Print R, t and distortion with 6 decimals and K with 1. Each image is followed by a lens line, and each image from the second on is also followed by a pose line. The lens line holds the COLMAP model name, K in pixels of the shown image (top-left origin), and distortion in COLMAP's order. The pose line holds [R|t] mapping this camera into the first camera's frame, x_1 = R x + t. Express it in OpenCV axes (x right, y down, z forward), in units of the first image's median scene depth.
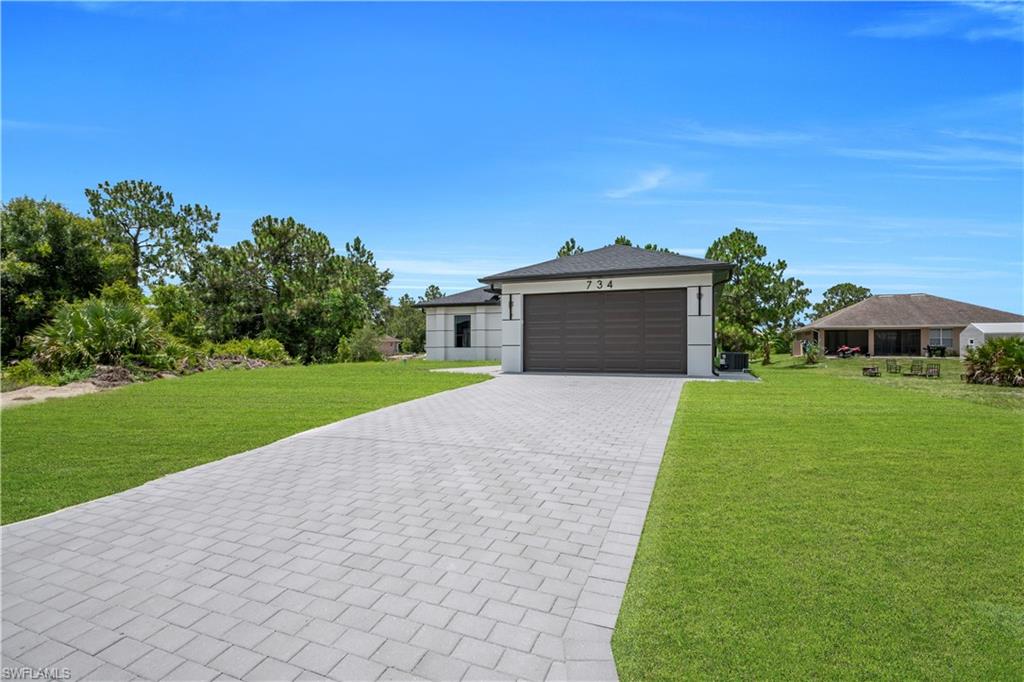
lens RADIAL K [[492.2, 0, 509.5], [0, 492.2, 347.6], [0, 0, 1]] dist [-0.042589, 0.009226]
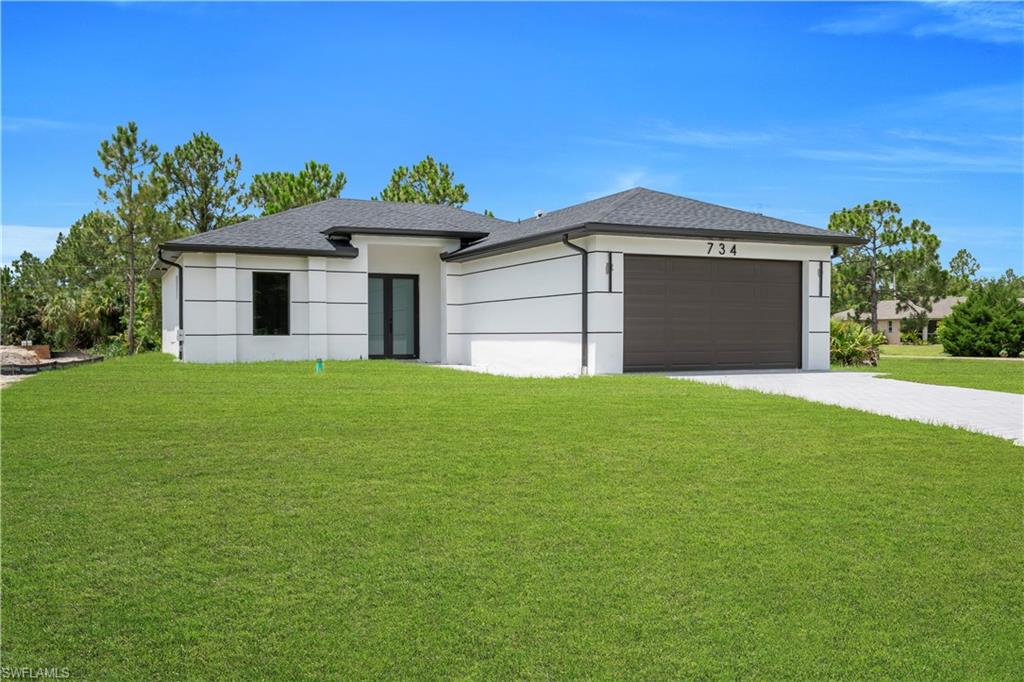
lens RADIAL K [[839.9, 0, 504.4], [0, 839.9, 339.4], [0, 0, 1]] dist [0.049403, 0.002830]
pose [[0.690414, -0.006257, 0.723387, -0.319841], [0.001144, 0.999971, 0.007557, -0.001306], [-0.723413, -0.004390, 0.690401, 0.124391]]
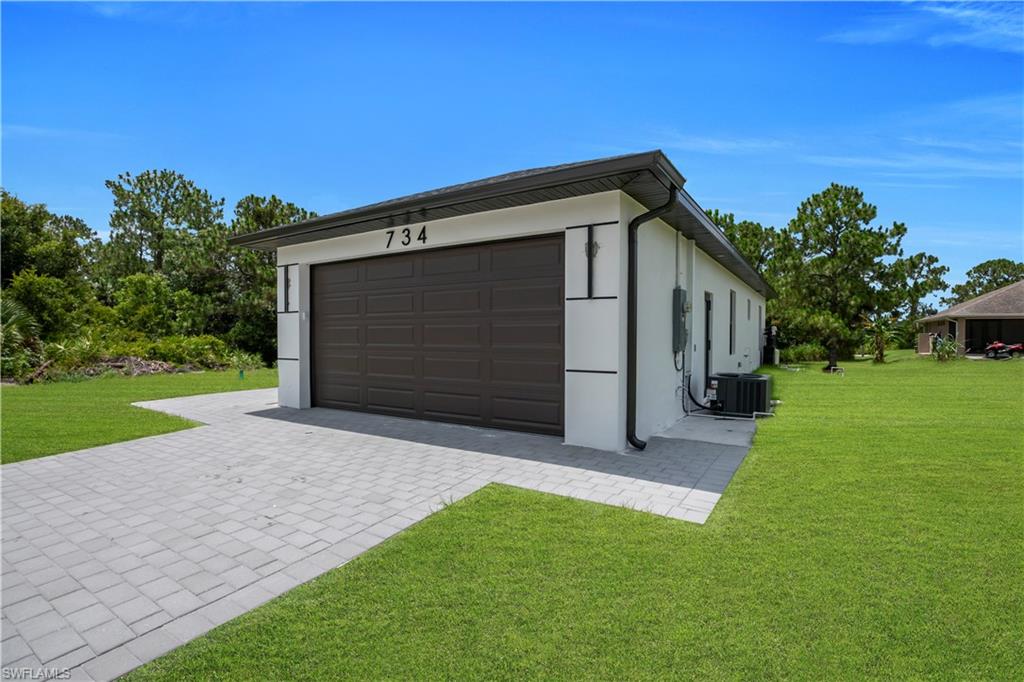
lens RADIAL K [[492.2, 0, 509.5], [0, 492.2, 347.6], [0, 0, 1]] dist [-0.042589, 0.009226]
pose [[0.982130, 0.005507, -0.188126, 0.125487], [-0.001163, 0.999730, 0.023195, -0.010976], [0.188203, -0.022562, 0.981871, 0.185908]]
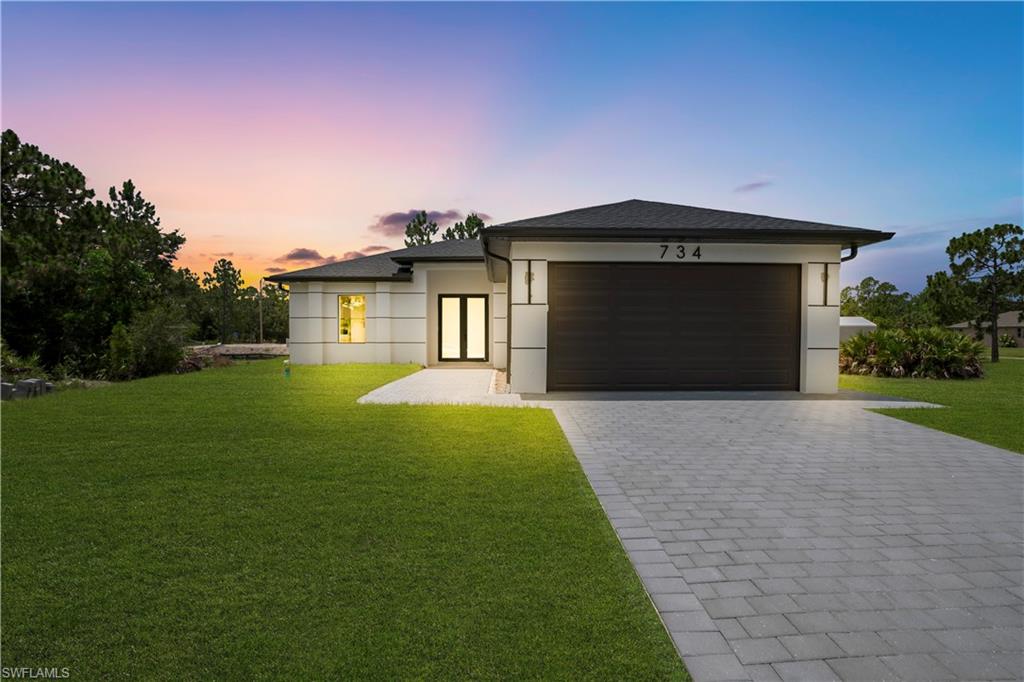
lens RADIAL K [[492.2, 0, 509.5], [0, 492.2, 347.6], [0, 0, 1]] dist [-0.042589, 0.009226]
pose [[0.921569, -0.008703, 0.388117, -0.088843], [-0.002527, 0.999593, 0.028415, -0.007841], [-0.388206, -0.027167, 0.921172, 0.170486]]
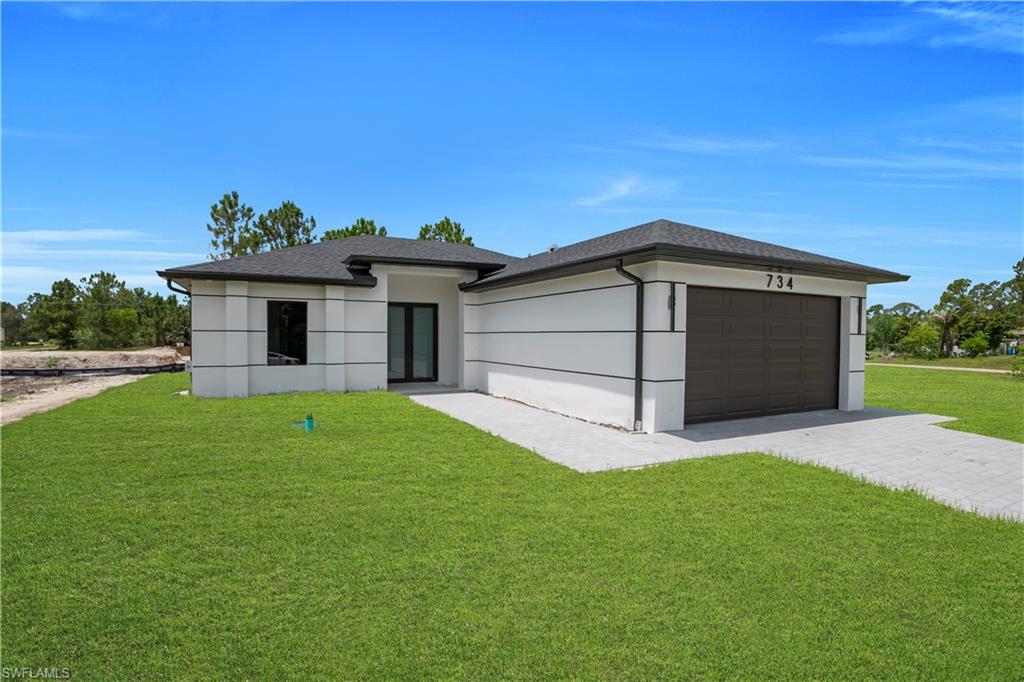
lens RADIAL K [[492.2, 0, 509.5], [0, 492.2, 347.6], [0, 0, 1]] dist [-0.042589, 0.009226]
pose [[0.659921, -0.014414, 0.751197, -0.181835], [-0.007410, 0.999642, 0.025691, -0.018671], [-0.751298, -0.022520, 0.659578, 0.284618]]
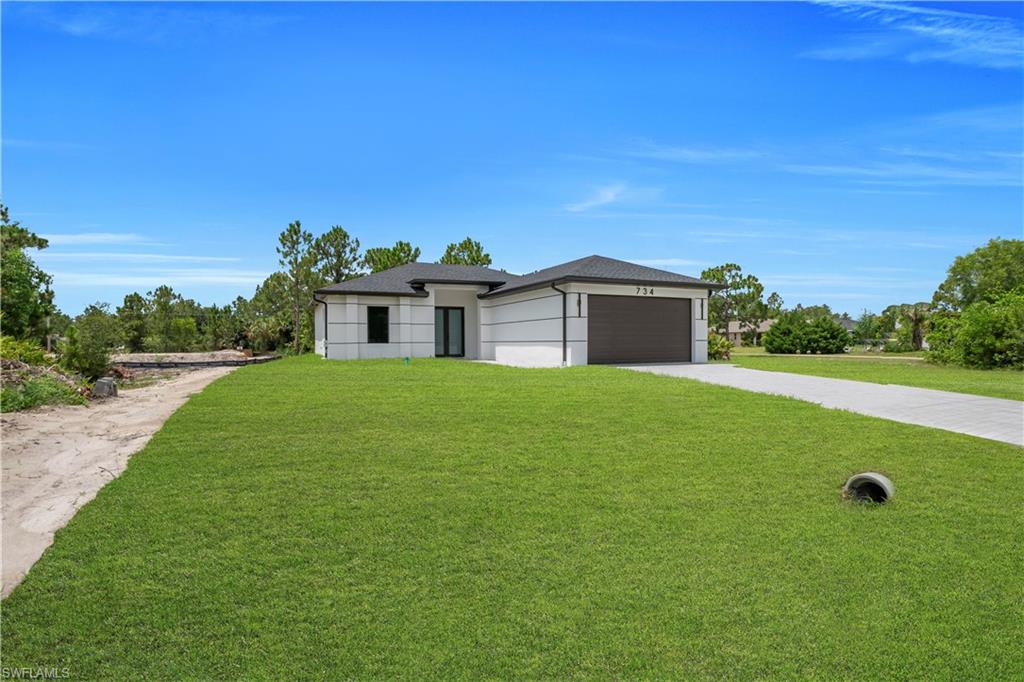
lens RADIAL K [[492.2, 0, 509.5], [0, 492.2, 347.6], [0, 0, 1]] dist [-0.042589, 0.009226]
pose [[0.692919, -0.013180, 0.720895, -0.317978], [0.005052, 0.999897, 0.013425, -0.001816], [-0.720997, -0.005660, 0.692915, 0.132269]]
